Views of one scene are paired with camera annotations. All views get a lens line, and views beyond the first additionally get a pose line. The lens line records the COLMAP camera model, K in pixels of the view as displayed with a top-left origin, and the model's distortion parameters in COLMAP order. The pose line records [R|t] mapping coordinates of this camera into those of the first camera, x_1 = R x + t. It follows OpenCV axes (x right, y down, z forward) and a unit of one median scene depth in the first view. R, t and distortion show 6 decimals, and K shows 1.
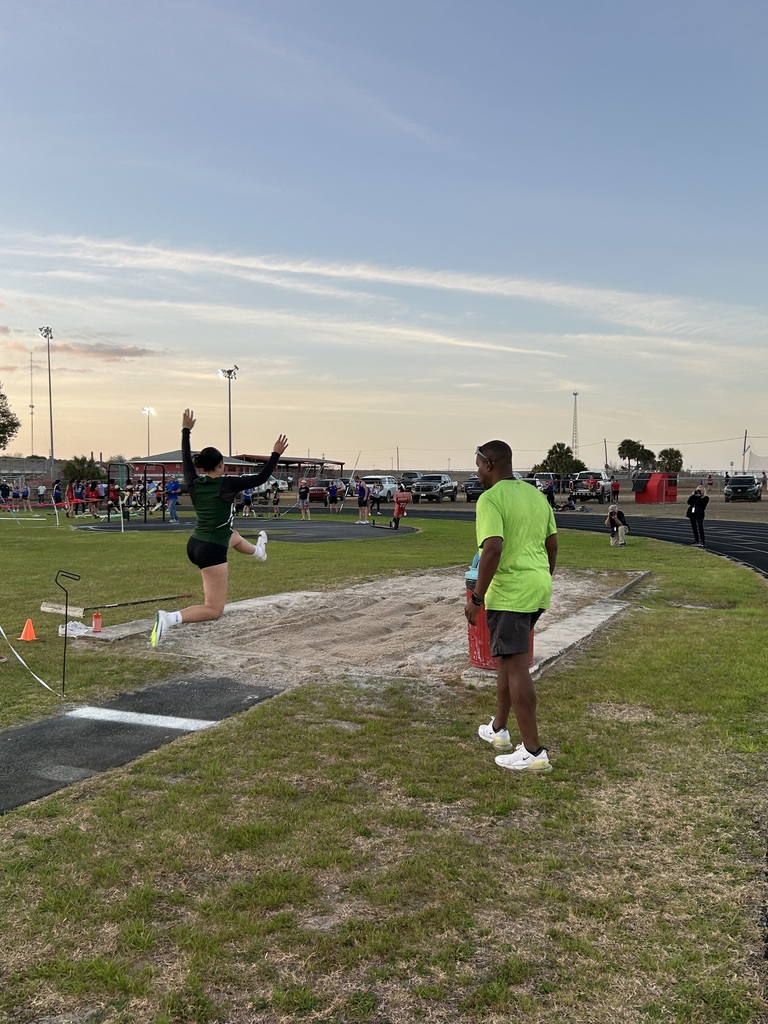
lens RADIAL K [[931.7, 0, 384.0], [0, 931.7, 512.1], [0, 0, 1]] dist [-0.000934, 0.000239]
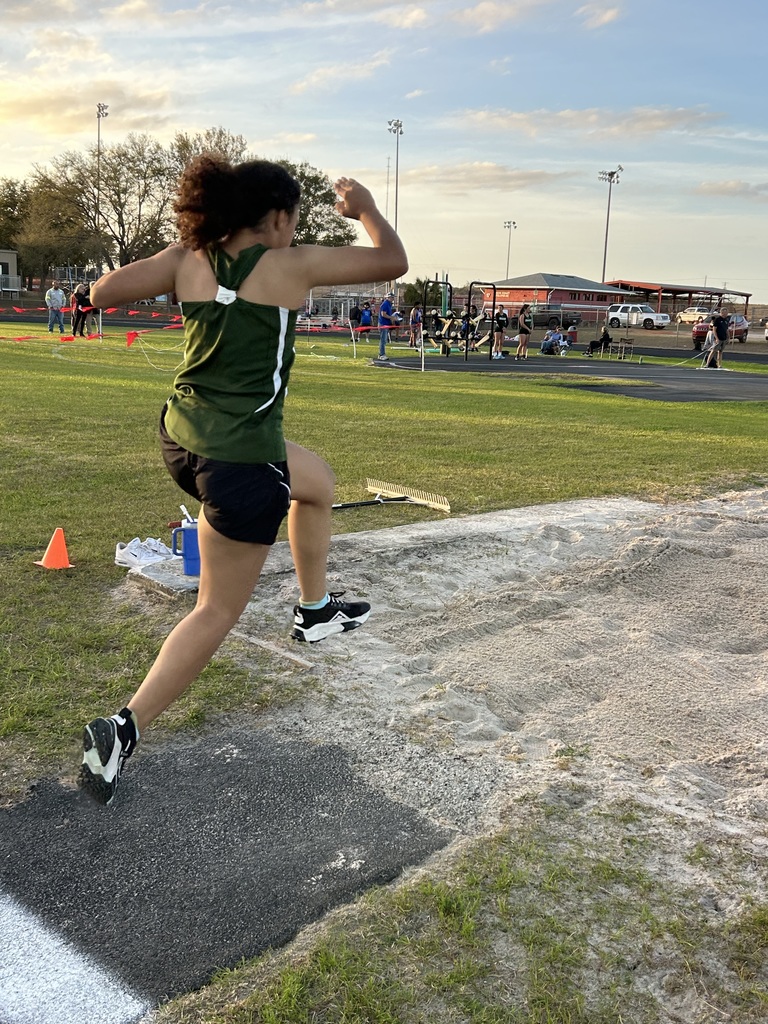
lens RADIAL K [[1090.7, 0, 389.8], [0, 1090.7, 517.0], [0, 0, 1]] dist [0.040597, 0.000000]
pose [[0.936735, 0.096067, -0.336599, 0.000201], [-0.045065, 0.986697, 0.156198, 0.000865], [0.347126, -0.131147, 0.928603, 0.119173]]
